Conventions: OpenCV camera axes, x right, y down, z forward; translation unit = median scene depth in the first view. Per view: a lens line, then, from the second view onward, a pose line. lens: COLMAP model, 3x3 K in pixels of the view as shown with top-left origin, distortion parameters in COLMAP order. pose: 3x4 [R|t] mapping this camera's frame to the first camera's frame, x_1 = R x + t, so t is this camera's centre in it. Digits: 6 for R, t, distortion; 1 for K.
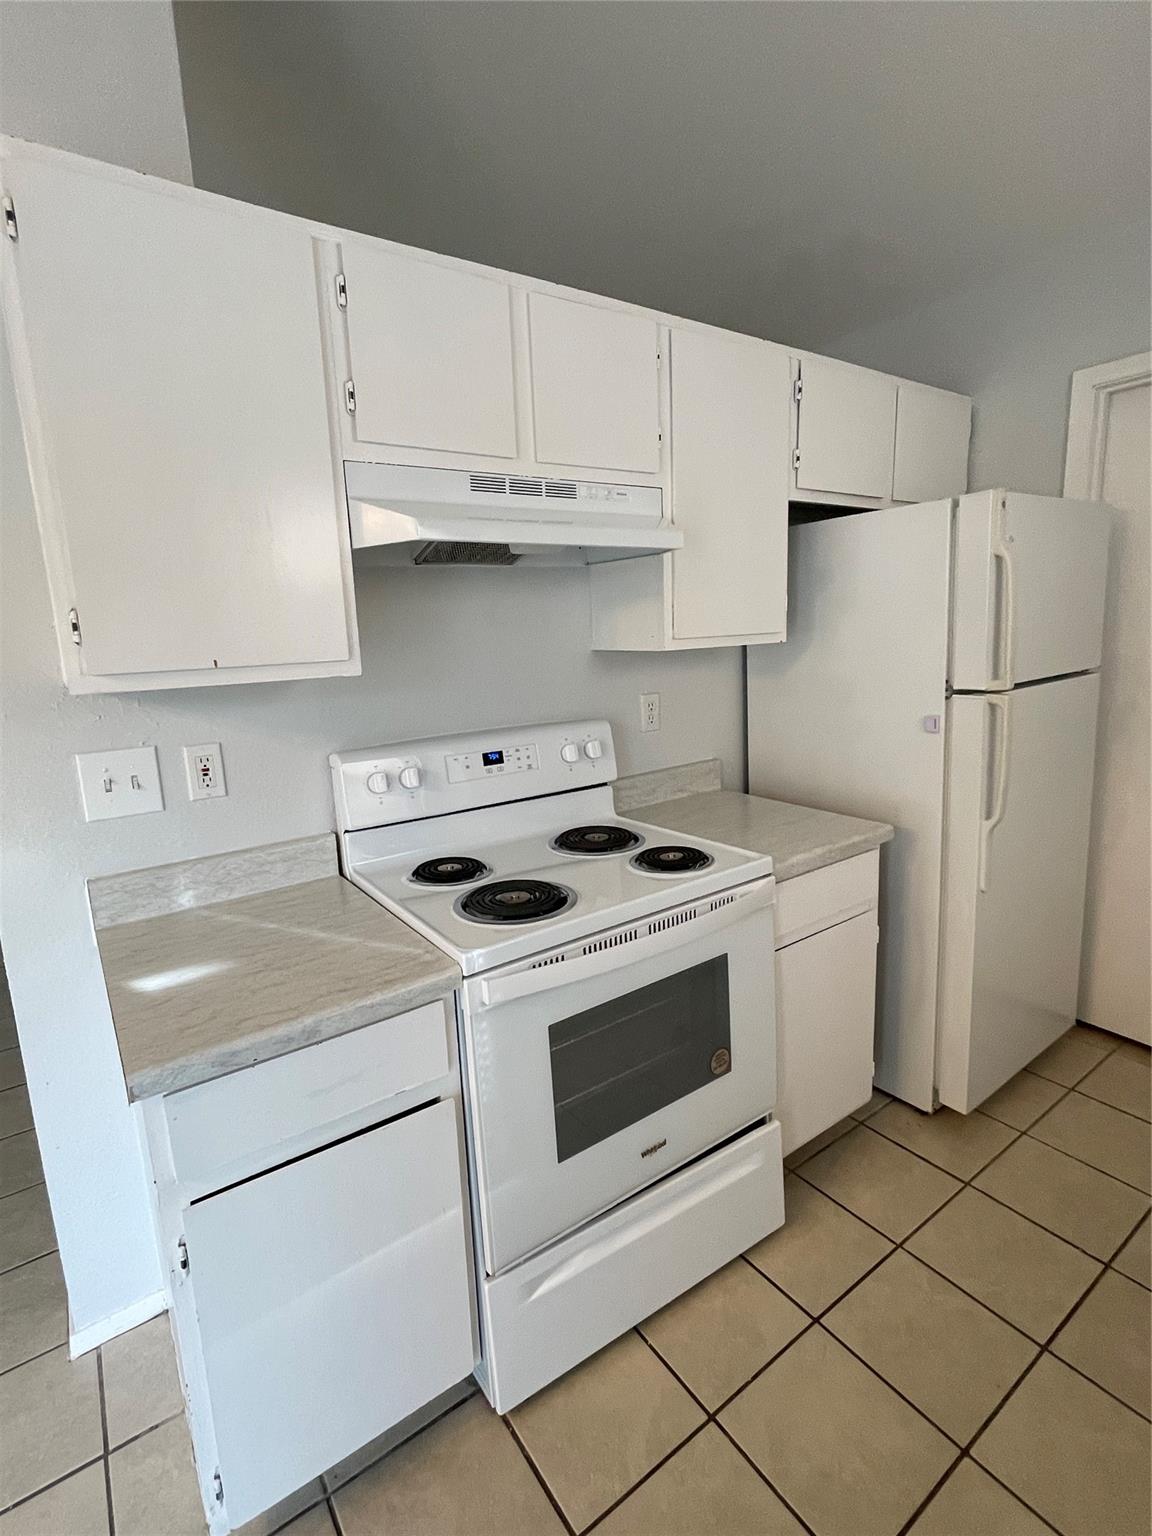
lens RADIAL K [[740.9, 0, 575.0], [0, 740.9, 763.0], [0, 0, 1]] dist [-0.010584, 0.009750]
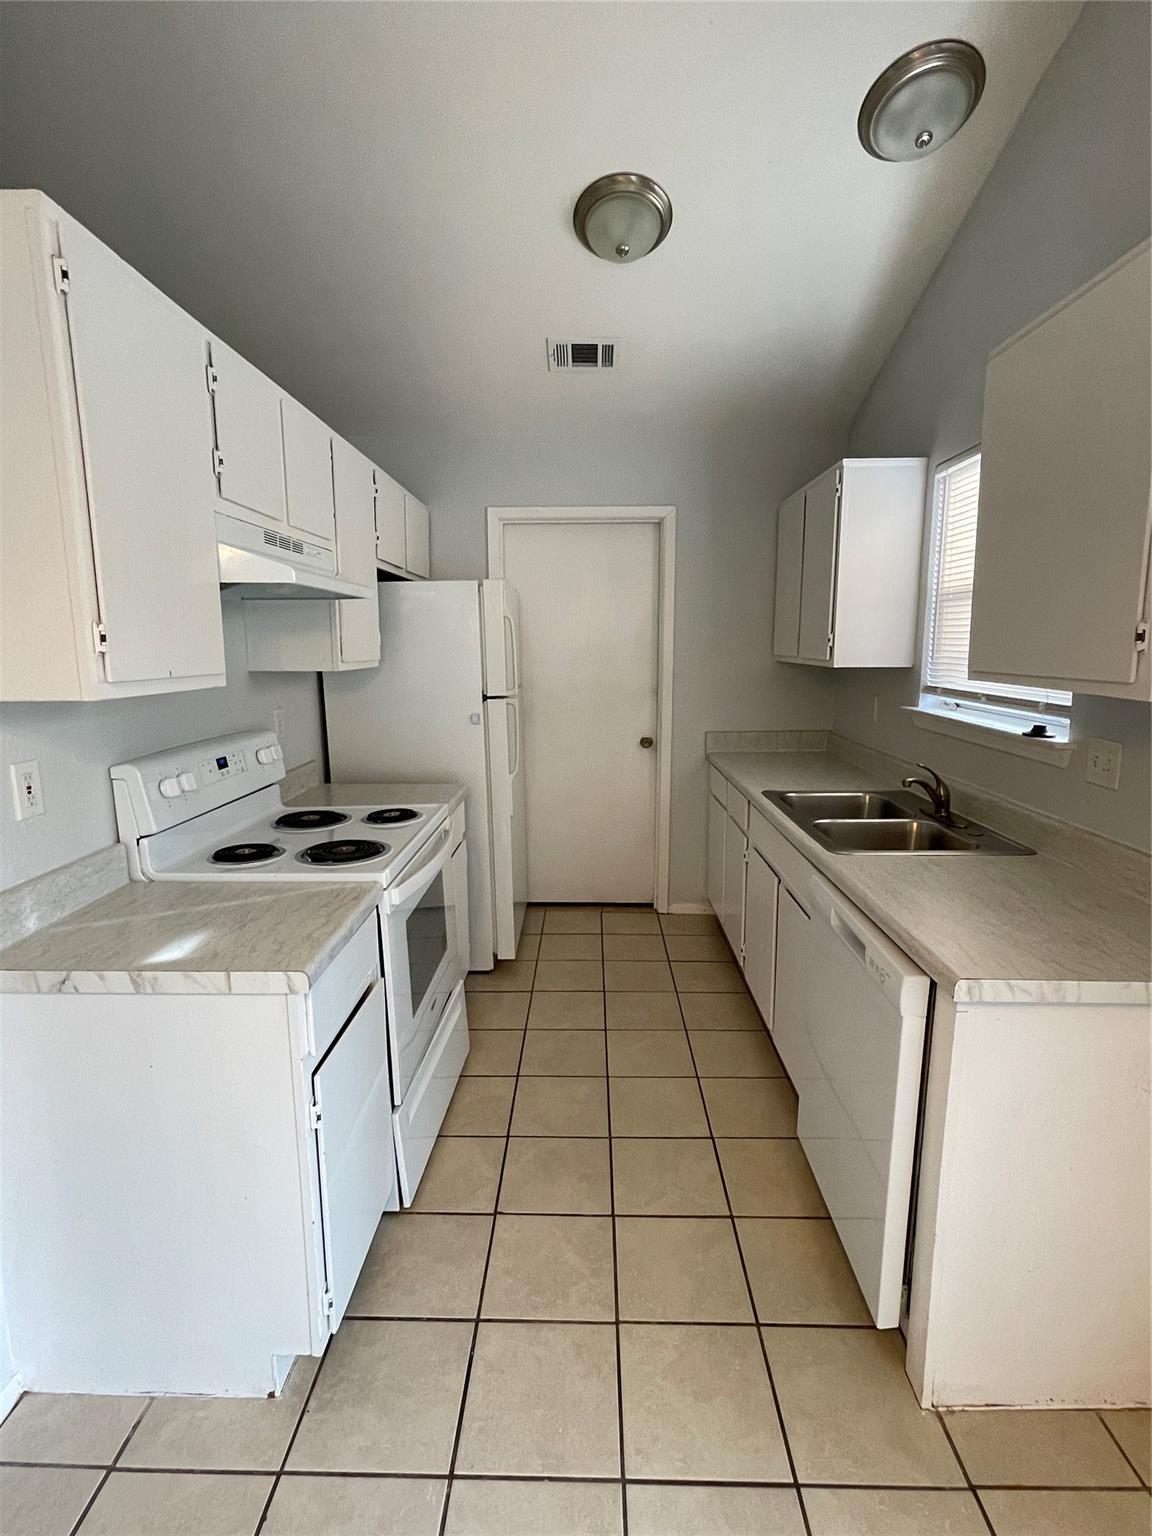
lens RADIAL K [[740.9, 0, 575.0], [0, 740.9, 763.0], [0, 0, 1]] dist [-0.010584, 0.009750]
pose [[0.597995, -0.092103, 0.796190, -0.717103], [0.129884, 0.991381, 0.017130, 0.046097], [-0.790906, 0.093169, 0.604804, -0.131654]]
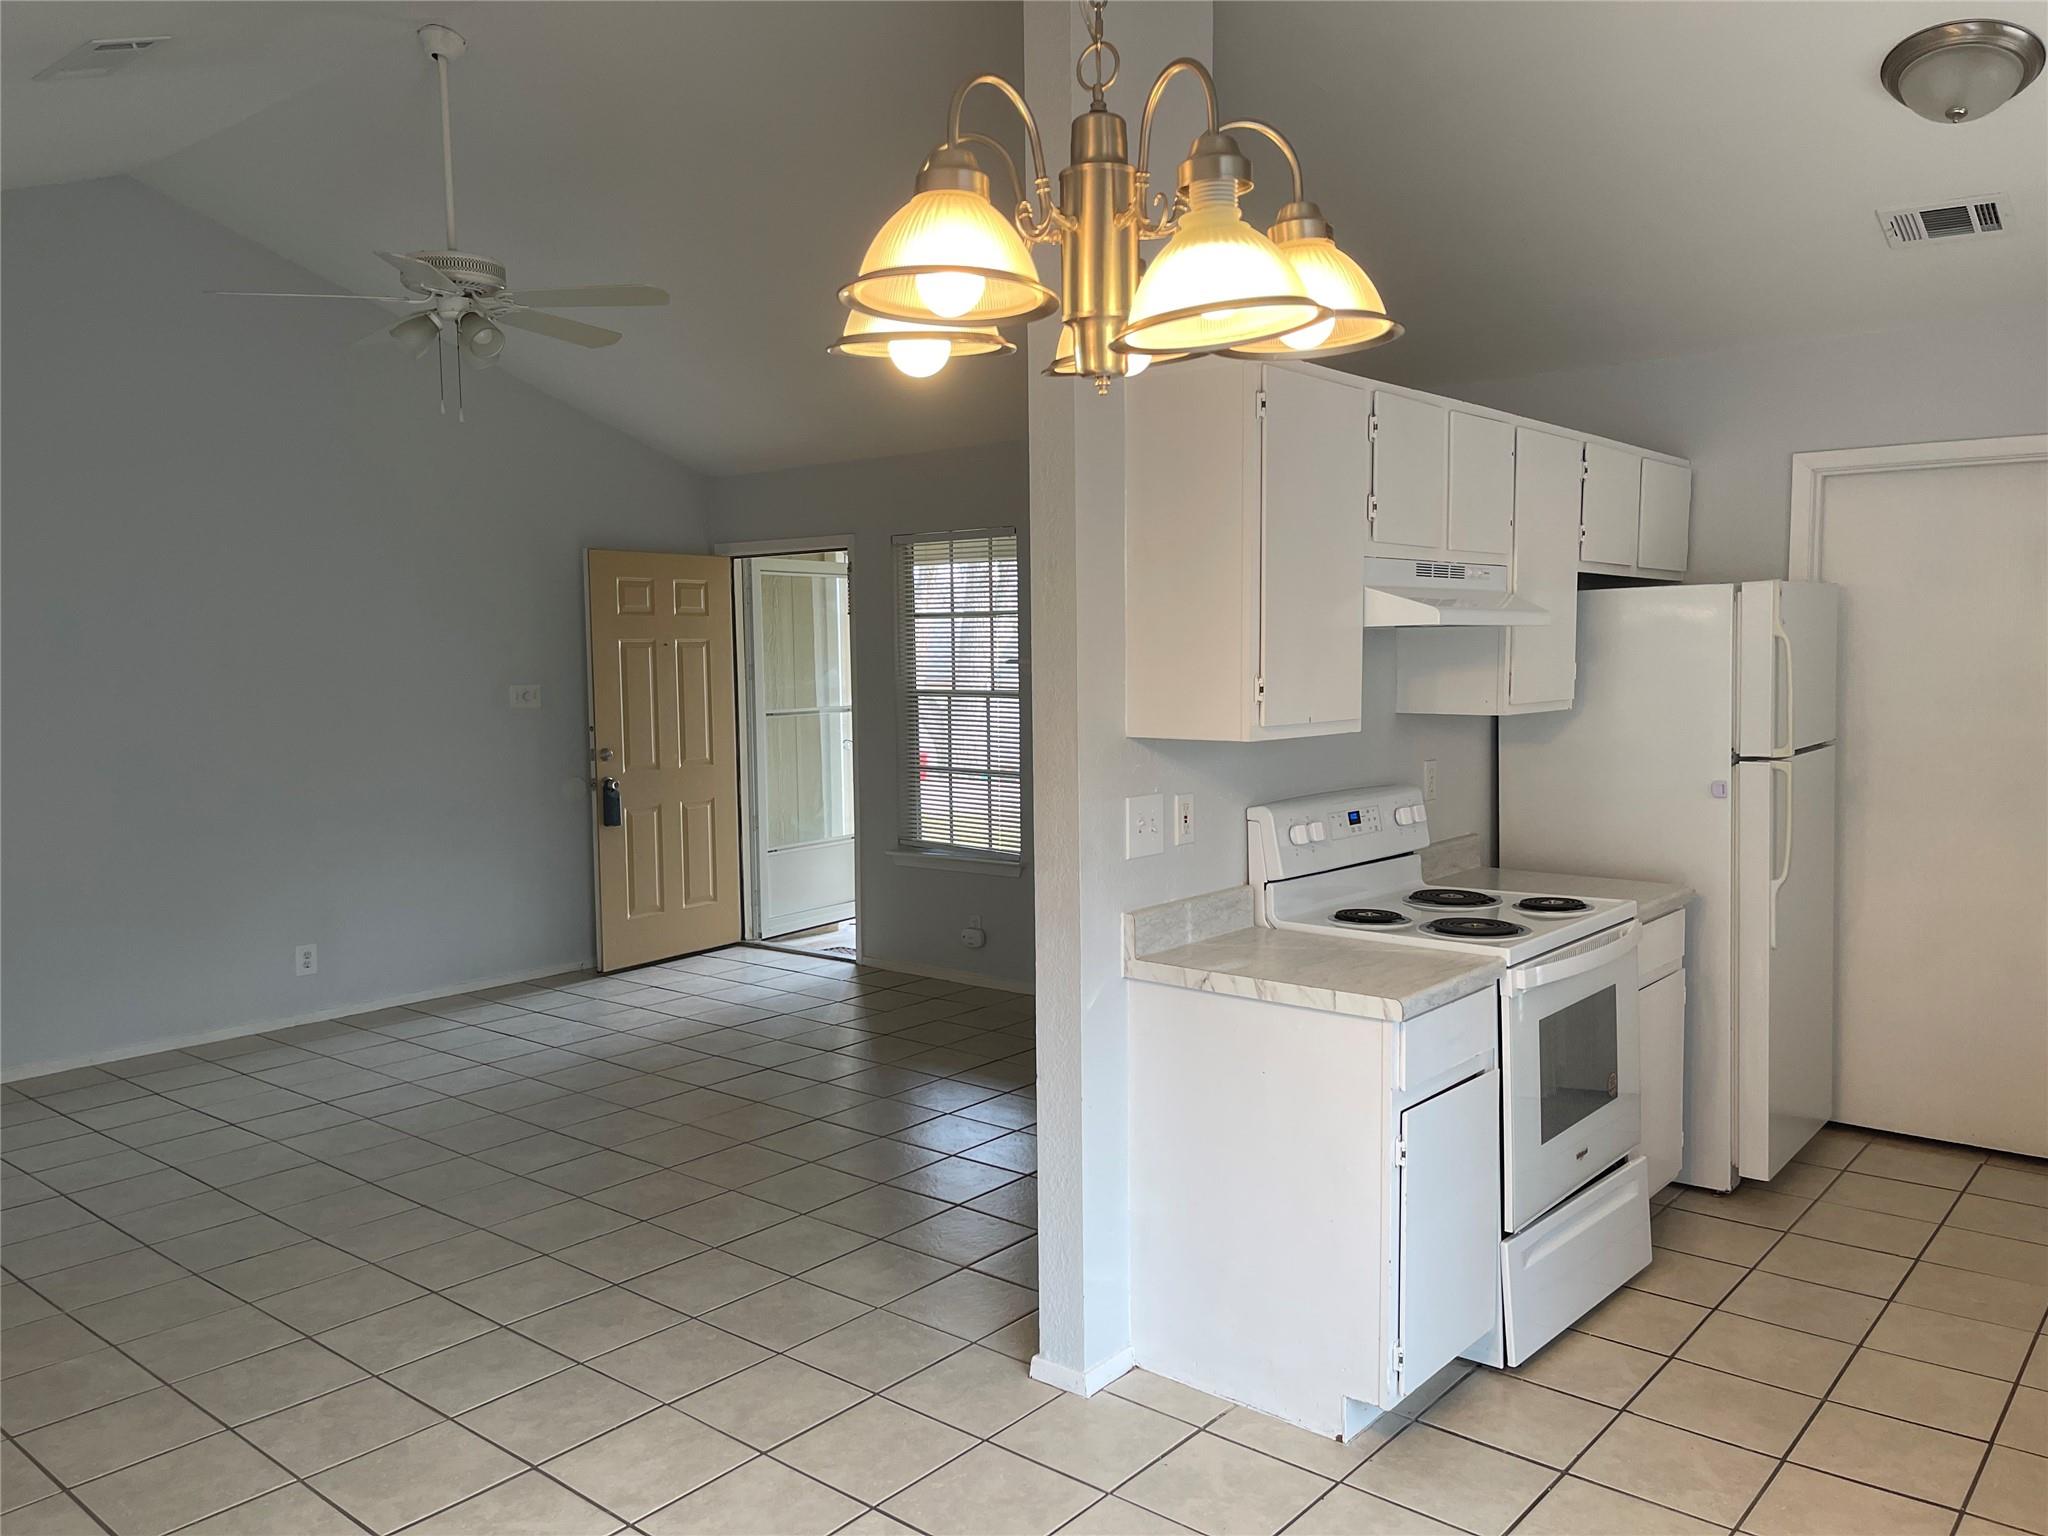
lens RADIAL K [[1540.3, 0, 1048.7], [0, 1540.3, 767.3], [0, 0, 1]] dist [0.071035, -0.074552]
pose [[0.965064, 0.011871, 0.261744, -1.092174], [0.018054, 0.993586, -0.111629, 0.156681], [-0.261391, 0.112455, 0.958660, -0.938884]]
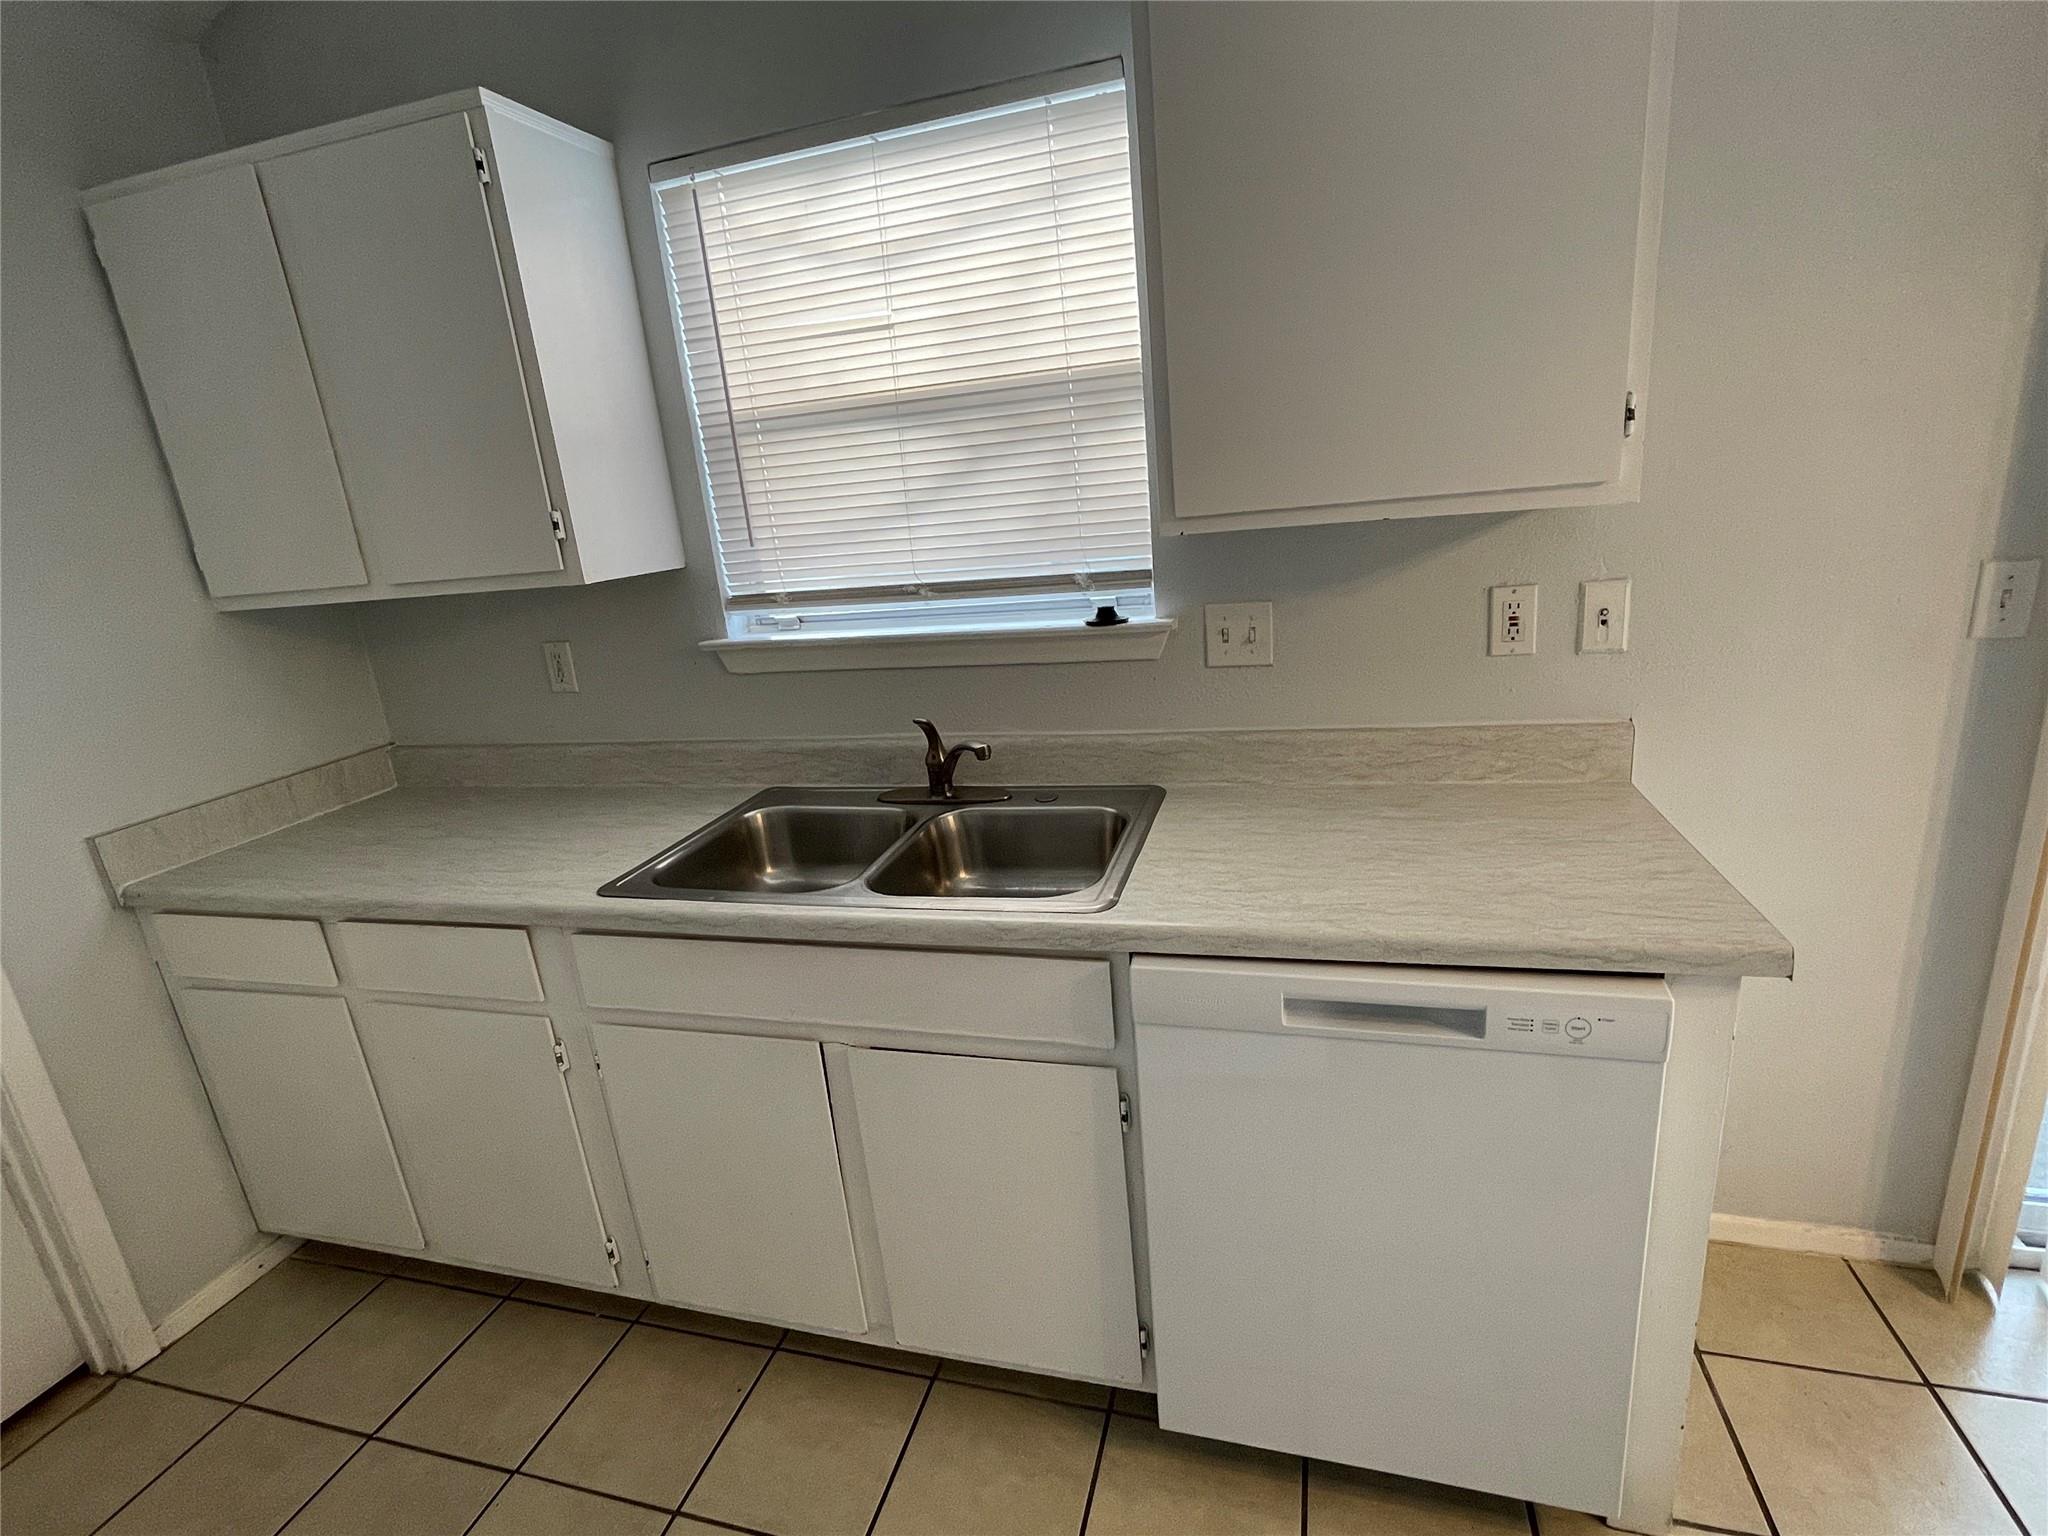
lens RADIAL K [[987.8, 0, 1012.1], [0, 987.8, 772.6], [0, 0, 1]] dist [-0.010584, 0.009750]
pose [[-0.614113, -0.128420, 0.778700, -0.137956], [0.261974, 0.897558, 0.354625, -0.127076], [-0.744469, 0.421779, -0.517560, 0.637024]]
